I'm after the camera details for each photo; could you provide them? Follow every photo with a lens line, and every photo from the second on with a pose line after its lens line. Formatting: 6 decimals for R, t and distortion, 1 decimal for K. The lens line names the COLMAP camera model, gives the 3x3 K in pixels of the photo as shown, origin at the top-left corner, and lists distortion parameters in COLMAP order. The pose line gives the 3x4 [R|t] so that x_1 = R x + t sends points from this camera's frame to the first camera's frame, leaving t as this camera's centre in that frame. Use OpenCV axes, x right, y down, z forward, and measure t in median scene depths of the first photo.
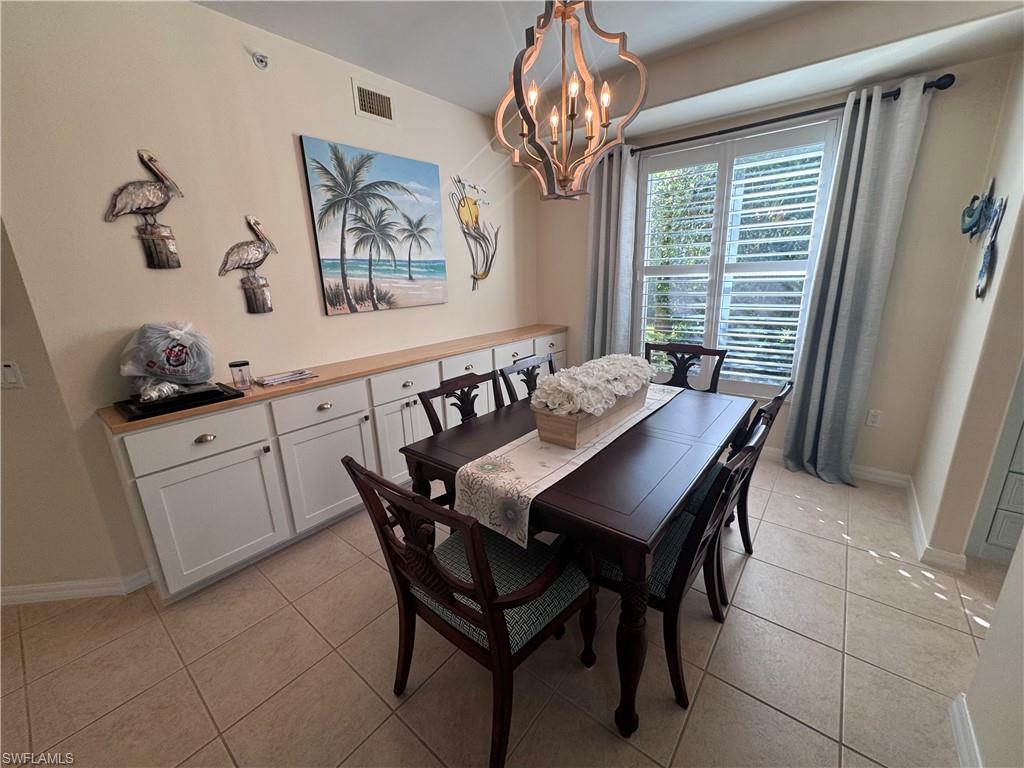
lens RADIAL K [[408.4, 0, 513.9], [0, 408.4, 382.4], [0, 0, 1]] dist [0.000632, 0.000067]
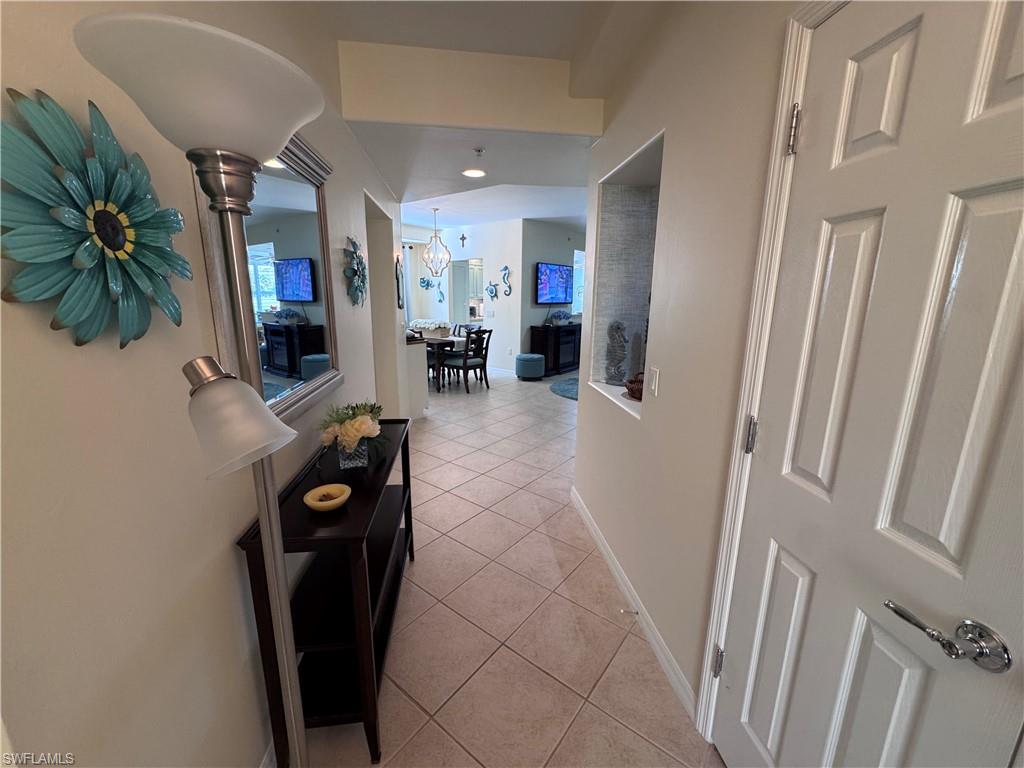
lens RADIAL K [[408.4, 0, 513.9], [0, 408.4, 382.4], [0, 0, 1]] dist [0.000632, 0.000067]
pose [[-0.007982, -0.184310, 0.982836, -2.445015], [0.251937, 0.950791, 0.180346, 0.011339], [-0.967711, 0.249052, 0.038845, 0.198158]]
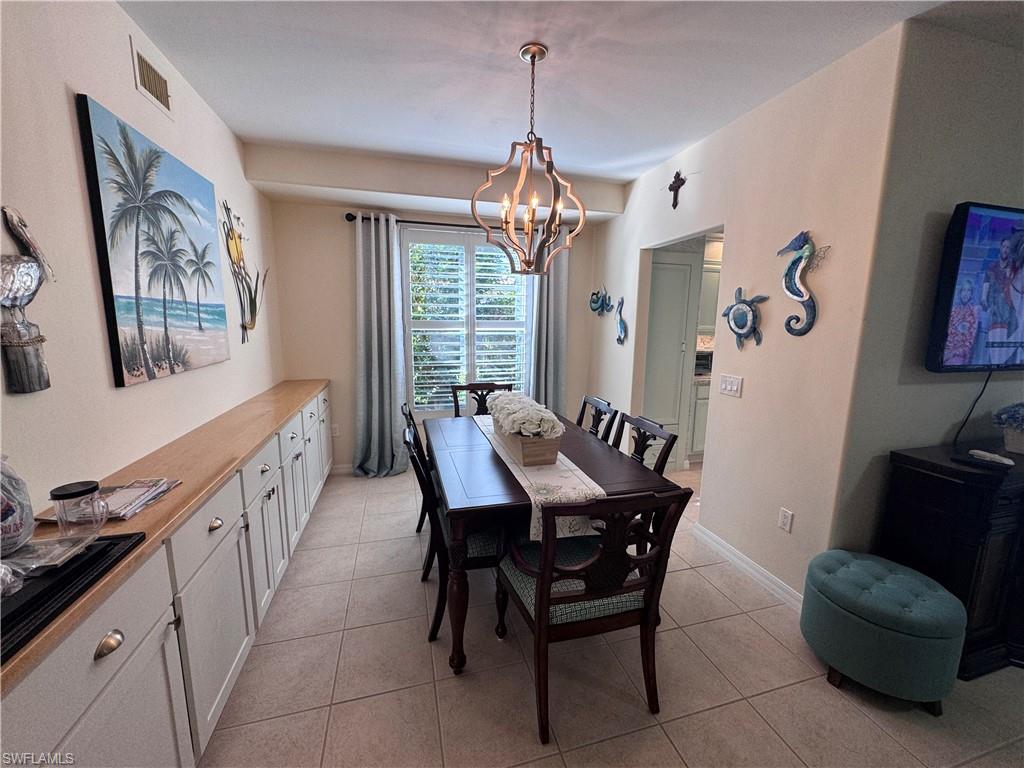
lens RADIAL K [[408.4, 0, 513.9], [0, 408.4, 382.4], [0, 0, 1]] dist [0.000632, 0.000067]
pose [[0.583458, -0.089003, 0.807252, -0.589014], [0.182513, 0.982921, -0.023543, -0.050948], [-0.791370, 0.161071, 0.589738, 0.185183]]
